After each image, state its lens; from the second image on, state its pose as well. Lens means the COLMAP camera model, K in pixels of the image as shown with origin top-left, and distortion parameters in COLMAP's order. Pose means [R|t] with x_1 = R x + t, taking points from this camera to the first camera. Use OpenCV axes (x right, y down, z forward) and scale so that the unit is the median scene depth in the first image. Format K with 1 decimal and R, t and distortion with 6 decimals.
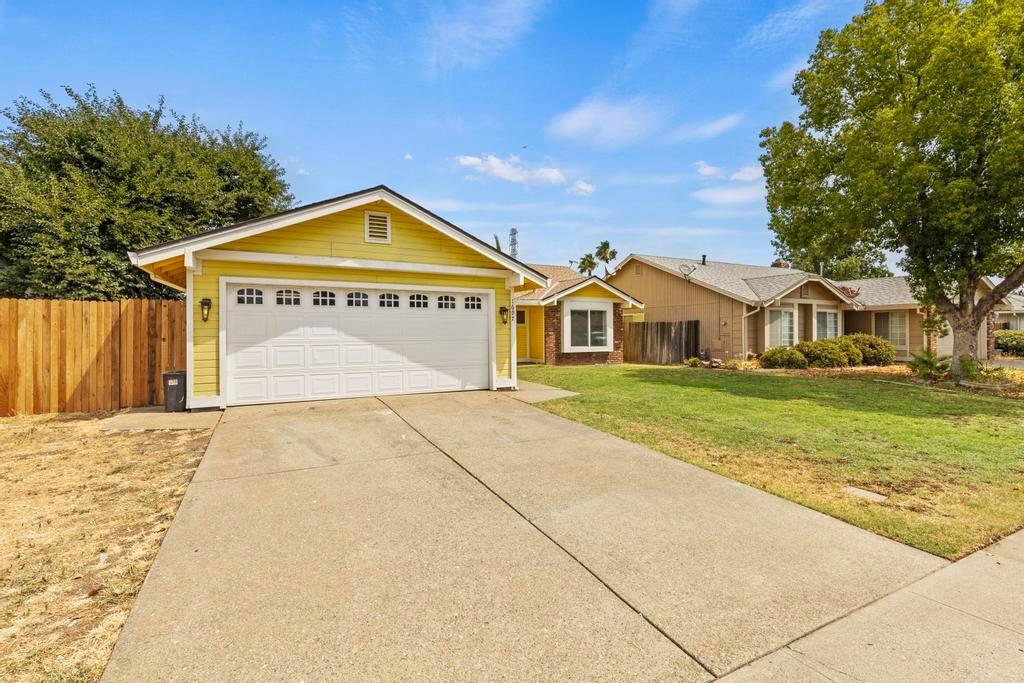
lens RADIAL K [[466.2, 0, 506.7], [0, 466.2, 336.1], [0, 0, 1]] dist [0.010549, -0.002727]
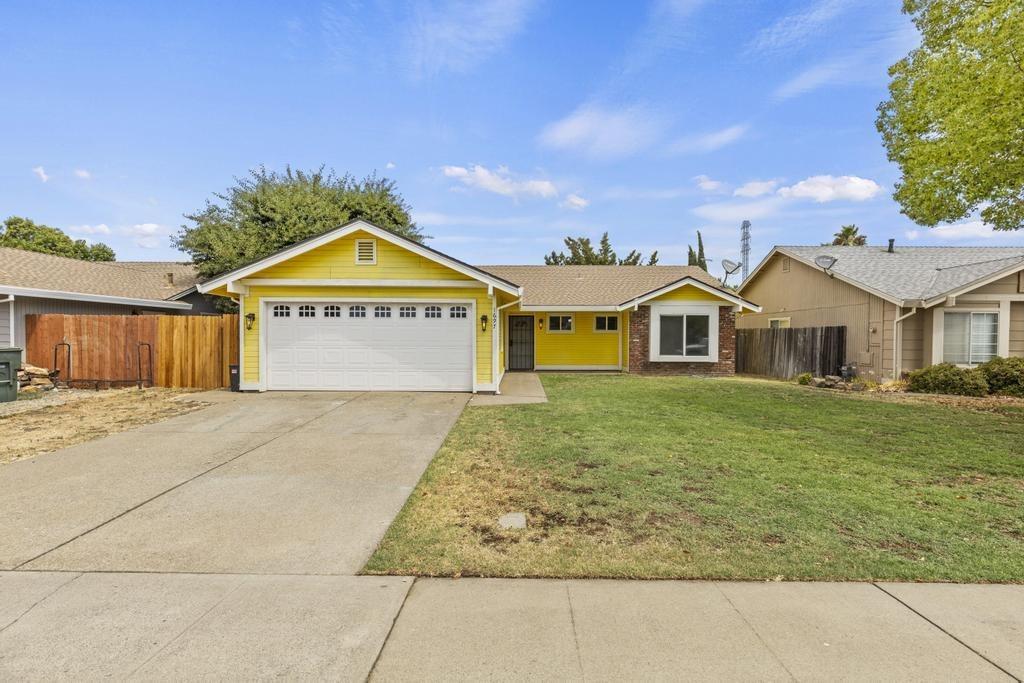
lens RADIAL K [[466.2, 0, 508.4], [0, 466.2, 343.9], [0, 0, 1]] dist [0.010549, -0.002727]
pose [[0.884060, 0.015659, -0.467111, 0.337266], [-0.012585, 0.999874, 0.009701, -0.005302], [0.467204, -0.002698, 0.884146, 0.053524]]
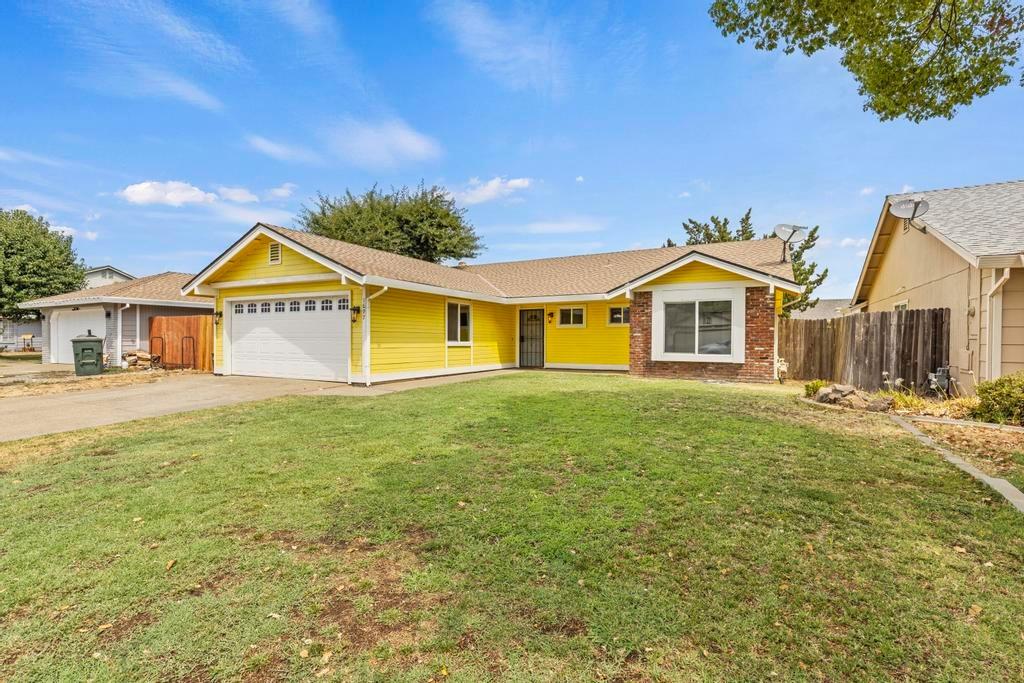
lens RADIAL K [[466.2, 0, 511.2], [0, 466.2, 337.6], [0, 0, 1]] dist [0.010549, -0.002727]
pose [[0.569374, 0.003746, -0.822070, 0.669651], [-0.013062, 0.999905, -0.004491, 0.005623], [0.821975, 0.013295, 0.569369, 0.429676]]
